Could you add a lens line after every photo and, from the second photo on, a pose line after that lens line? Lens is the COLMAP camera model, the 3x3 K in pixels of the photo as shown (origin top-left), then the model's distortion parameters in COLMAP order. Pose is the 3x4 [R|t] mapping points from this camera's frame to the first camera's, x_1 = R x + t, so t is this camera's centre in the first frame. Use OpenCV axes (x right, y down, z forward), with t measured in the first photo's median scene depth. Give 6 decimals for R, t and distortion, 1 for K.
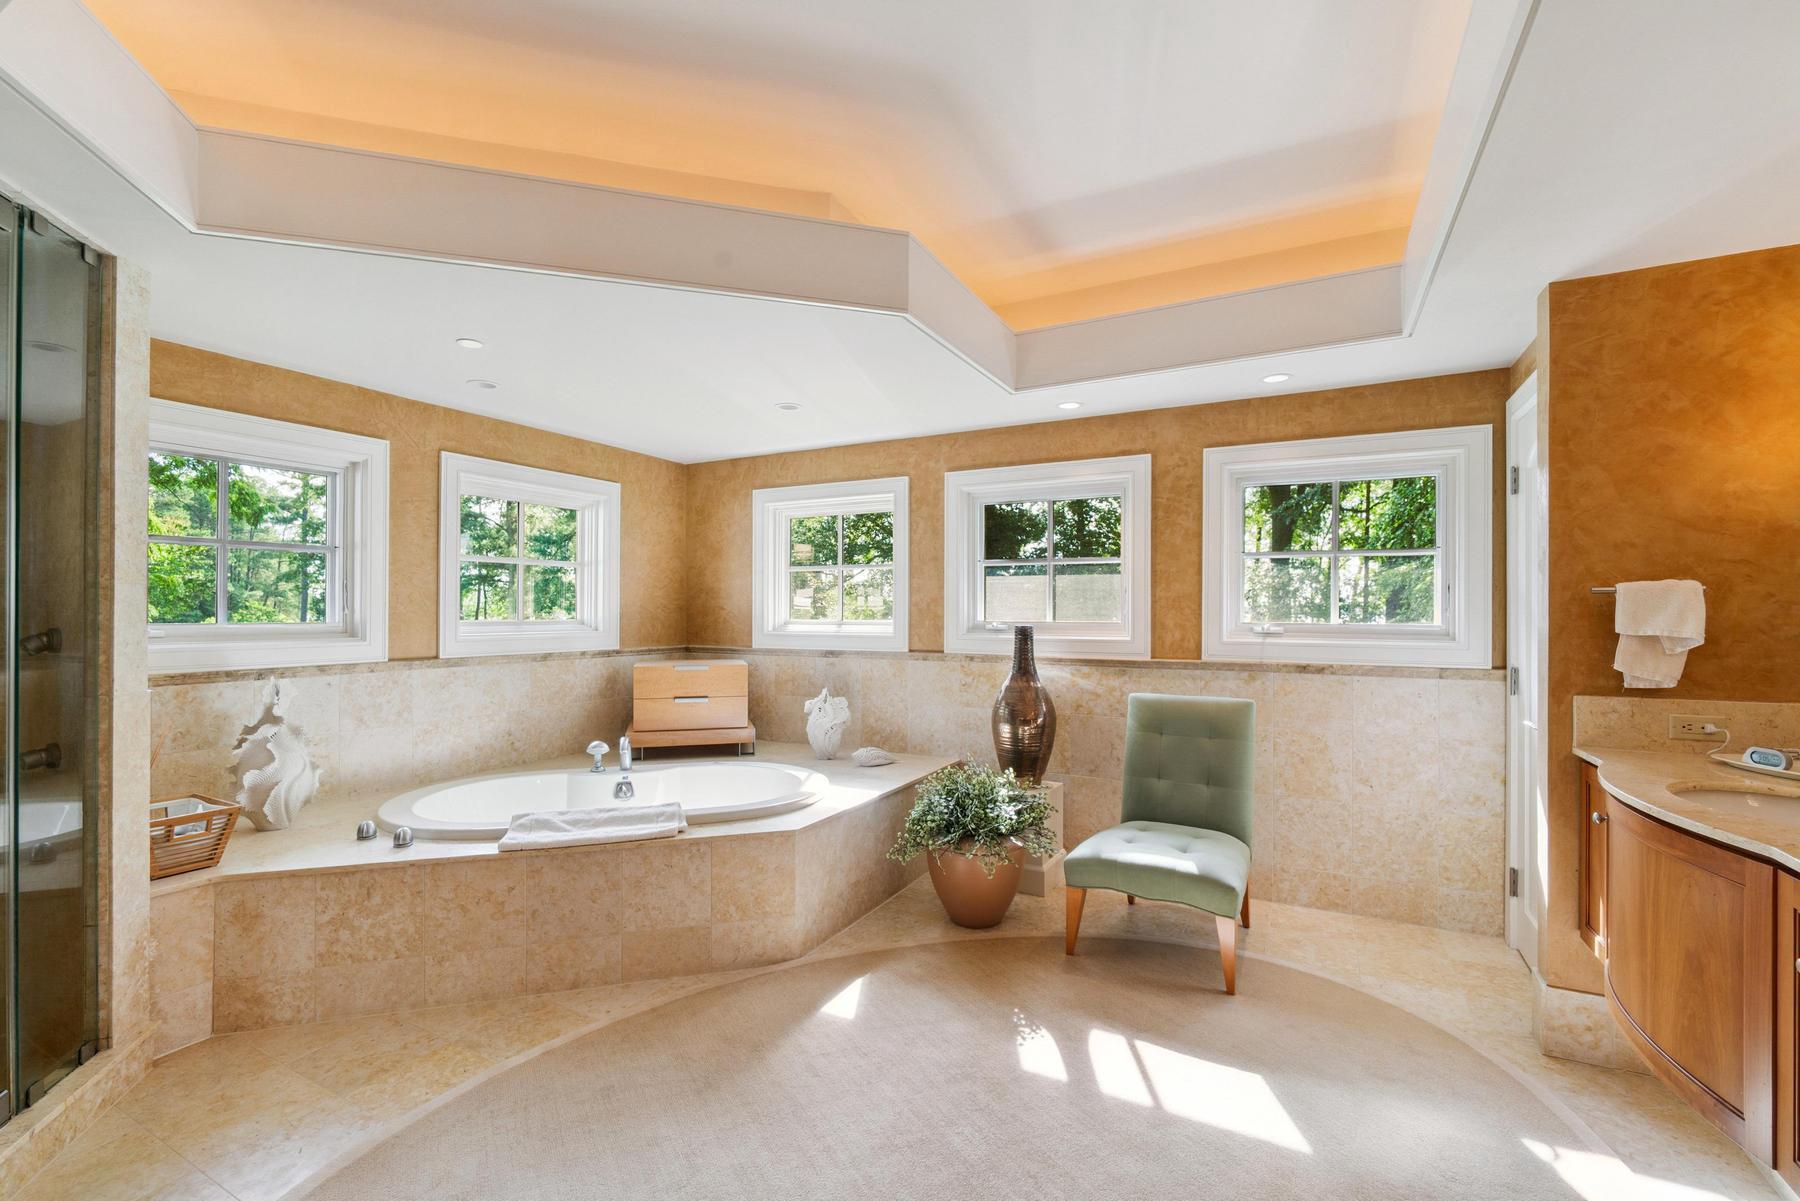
lens RADIAL K [[781.1, 0, 891.1], [0, 781.1, 602.9], [0, 0, 1]] dist [-0.001820, 0.000185]
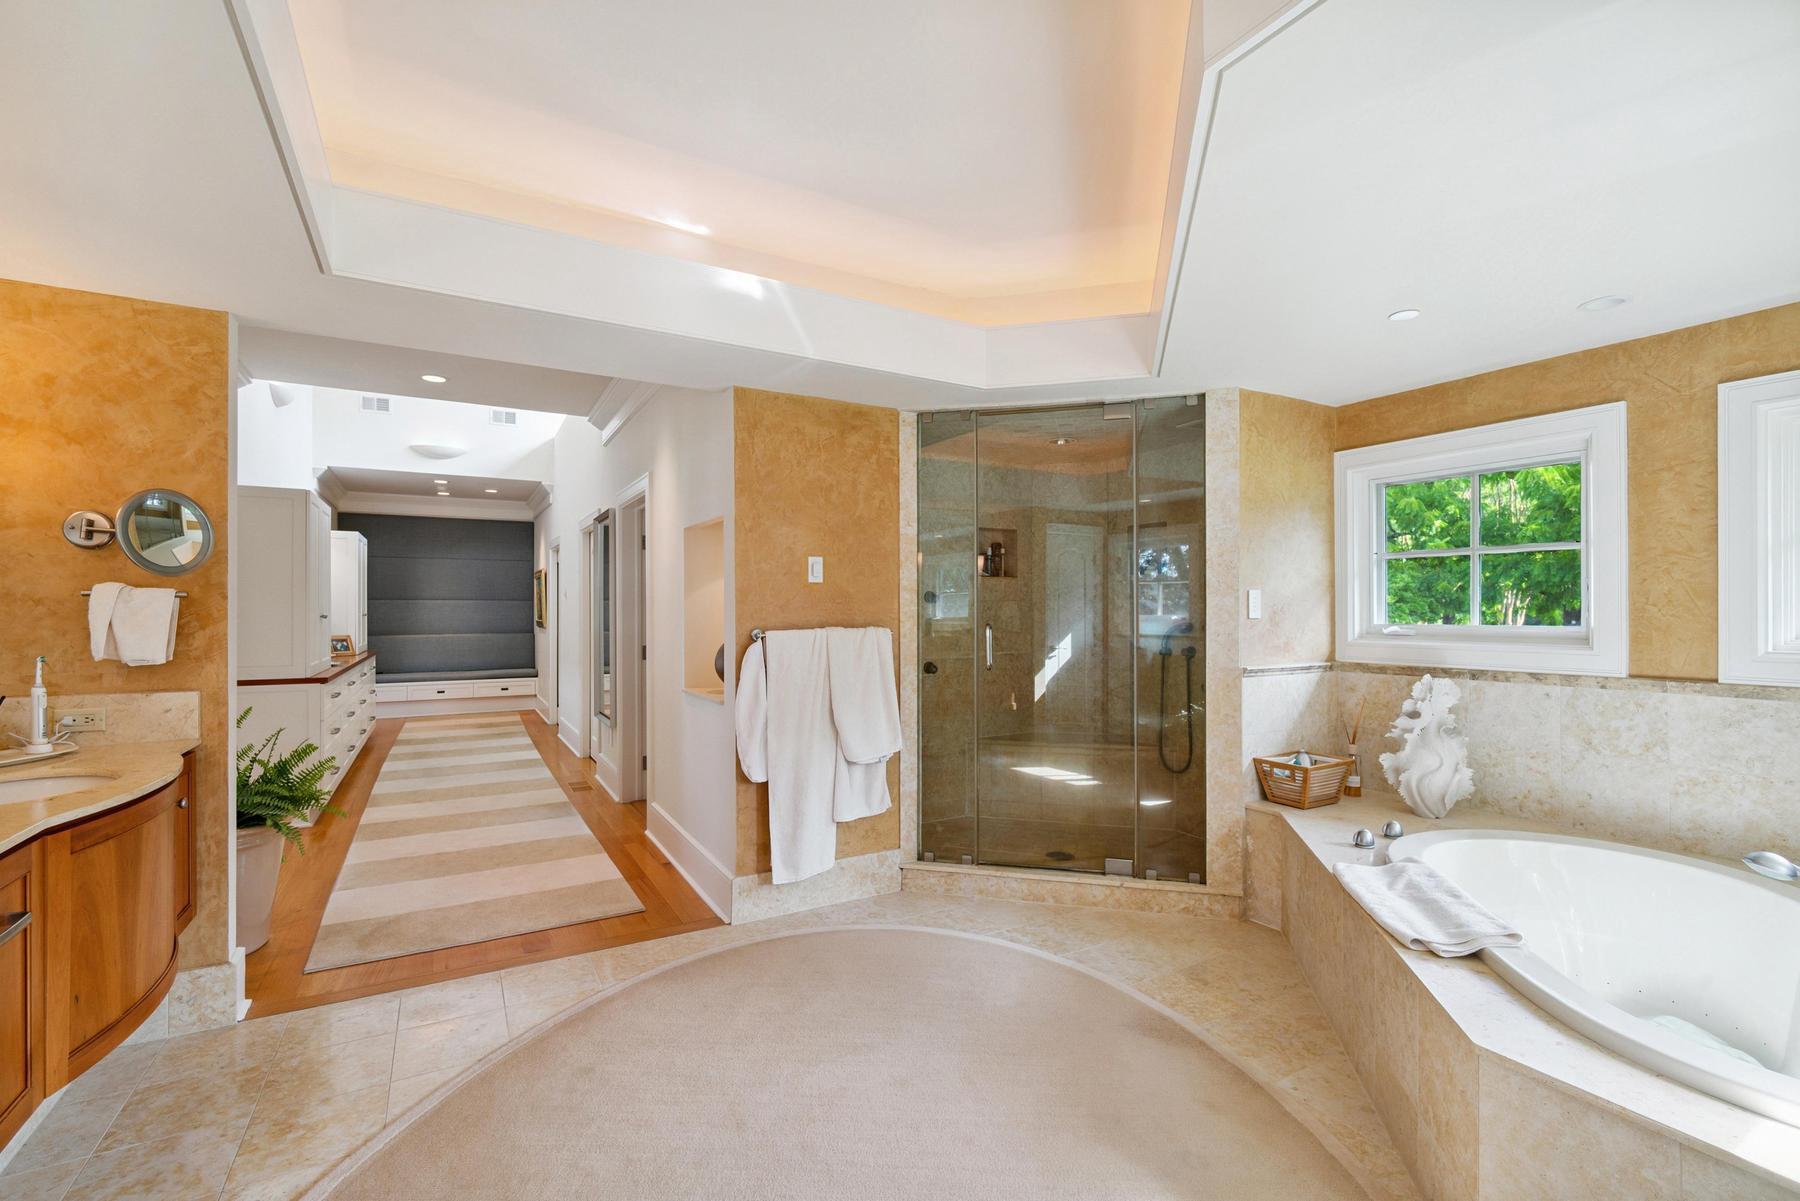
lens RADIAL K [[781.1, 0, 891.1], [0, 781.1, 602.9], [0, 0, 1]] dist [-0.001820, 0.000185]
pose [[-0.529722, -0.010463, -0.848107, 0.429105], [0.006310, 0.999848, -0.016276, 0.007158], [0.848148, -0.013974, -0.529575, 0.788533]]
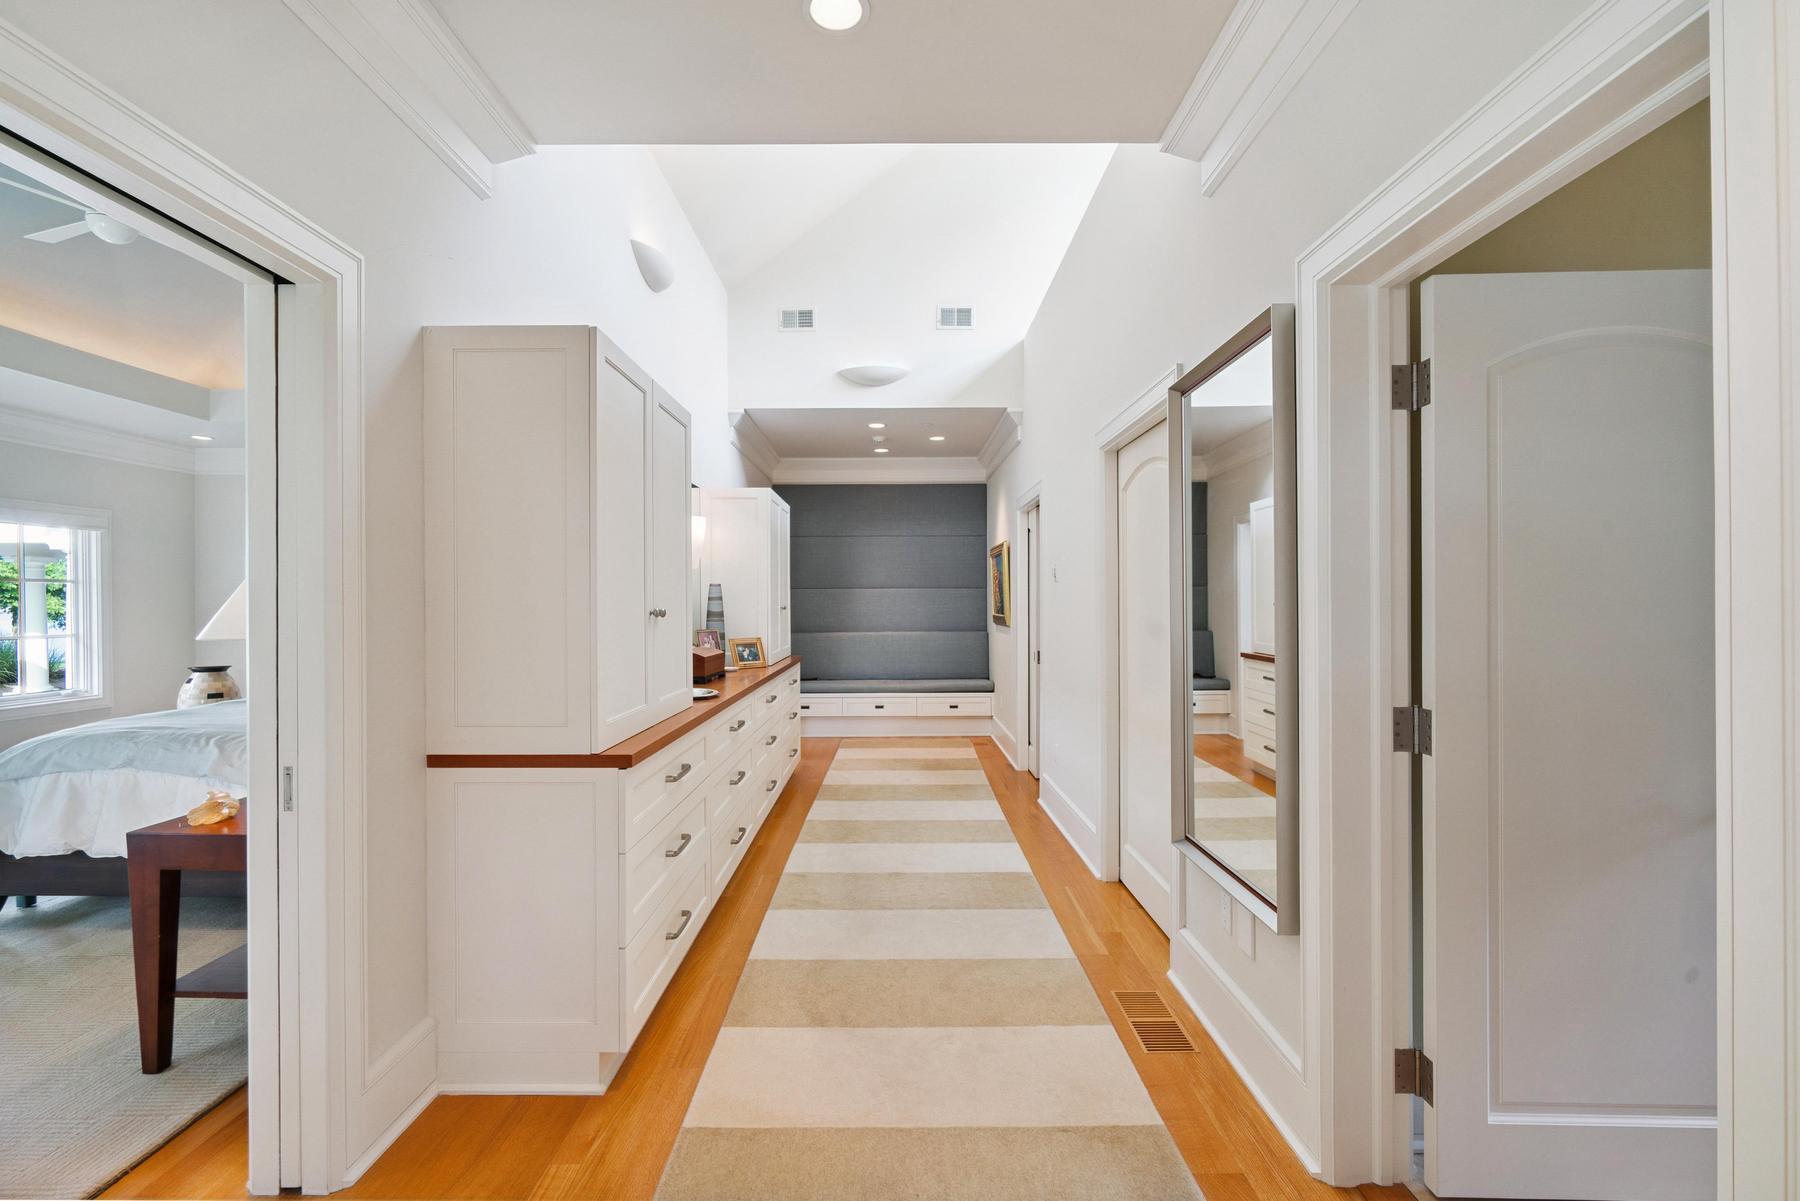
lens RADIAL K [[781.1, 0, 891.1], [0, 781.1, 602.9], [0, 0, 1]] dist [-0.001820, 0.000185]
pose [[-0.880042, -0.000701, -0.474895, 0.223534], [0.003547, 0.999961, -0.008050, 0.004103], [0.474882, -0.008769, -0.880006, 0.421243]]
